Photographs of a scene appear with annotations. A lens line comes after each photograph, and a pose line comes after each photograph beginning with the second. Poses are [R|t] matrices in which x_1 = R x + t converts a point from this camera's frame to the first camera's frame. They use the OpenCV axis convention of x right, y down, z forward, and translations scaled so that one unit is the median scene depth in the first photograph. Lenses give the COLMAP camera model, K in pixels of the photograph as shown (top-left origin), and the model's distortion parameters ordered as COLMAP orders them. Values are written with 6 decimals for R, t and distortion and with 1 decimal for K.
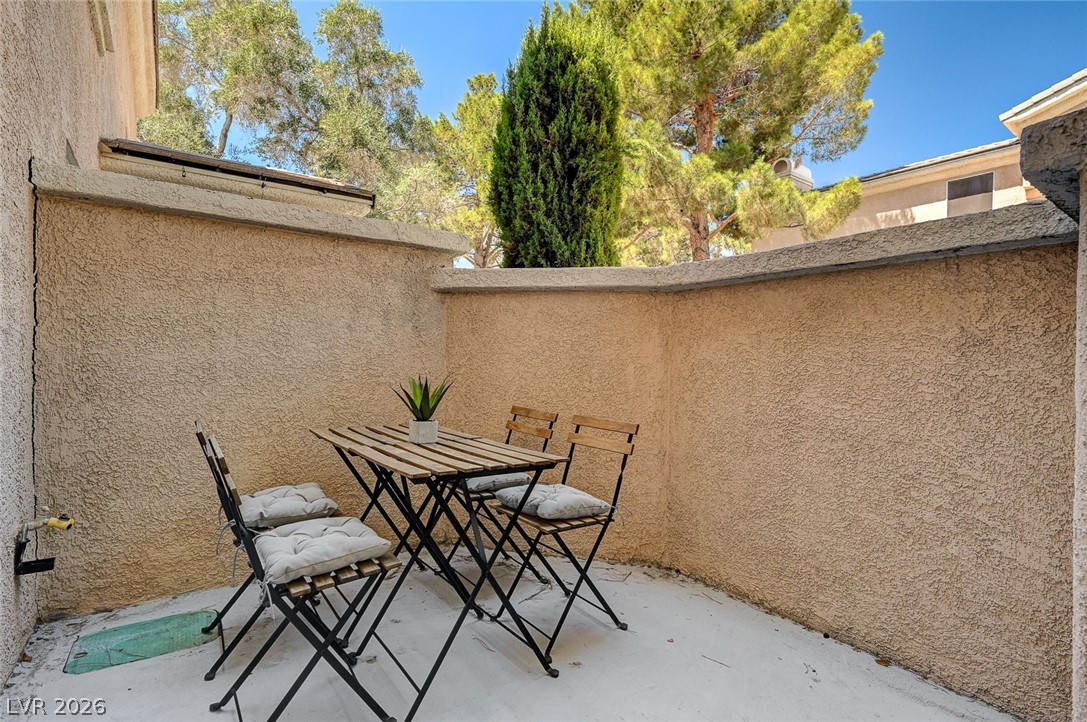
lens RADIAL K [[528.7, 0, 543.5], [0, 528.7, 361.0], [0, 0, 1]] dist [0.002780, -0.000425]
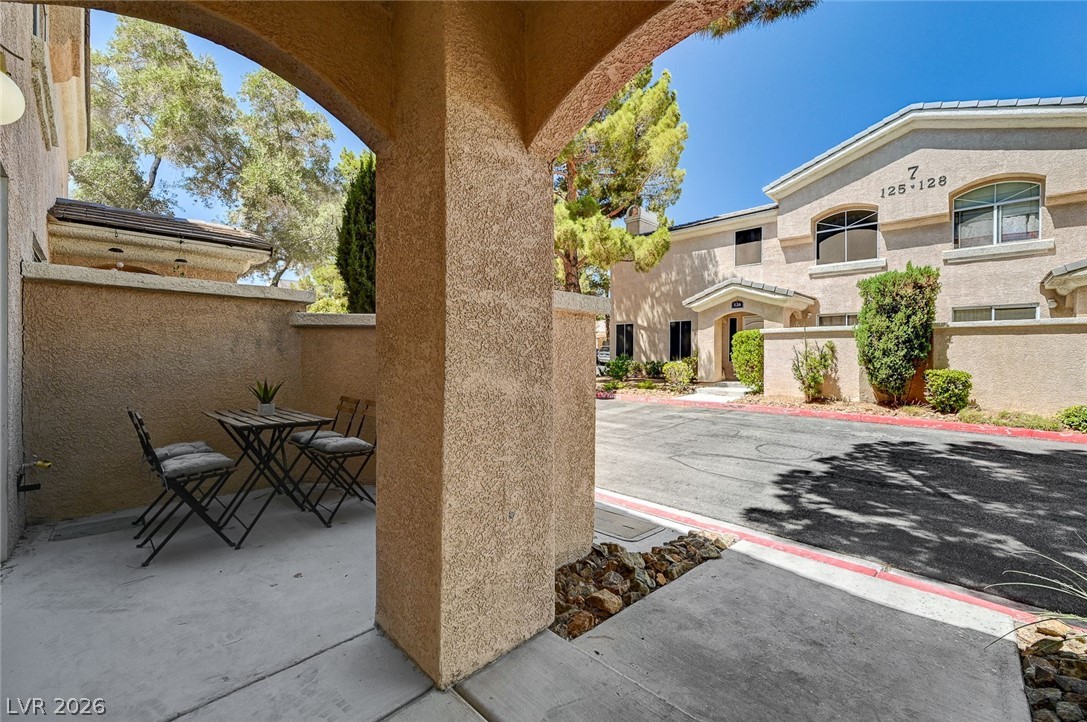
lens RADIAL K [[461.0, 0, 549.4], [0, 461.0, 357.2], [0, 0, 1]] dist [-0.003494, 0.001064]
pose [[0.986953, -0.011631, 0.160587, 0.264927], [0.012781, 0.999900, -0.006129, -0.014481], [-0.160500, 0.008102, 0.987003, -0.402360]]
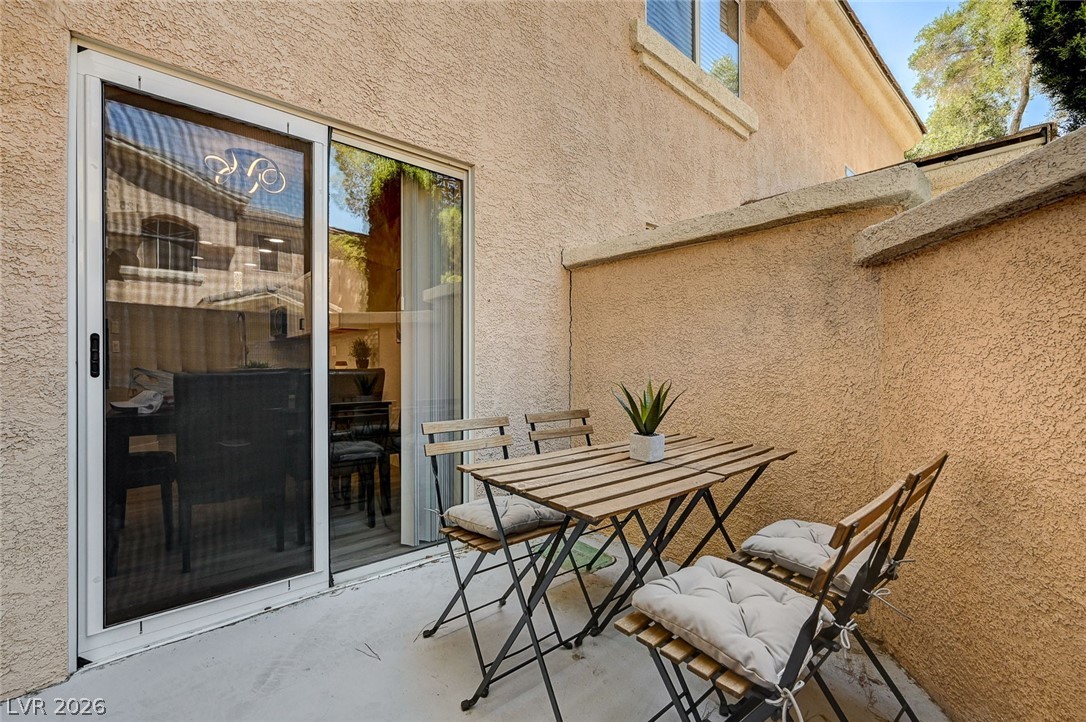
lens RADIAL K [[460.6, 0, 548.9], [0, 460.6, 357.2], [0, 0, 1]] dist [-0.003494, 0.001064]
pose [[0.096769, -0.024540, -0.995004, 0.269501], [-0.008182, 0.999643, -0.025450, 0.003995], [0.995273, 0.010604, 0.096533, 0.413122]]
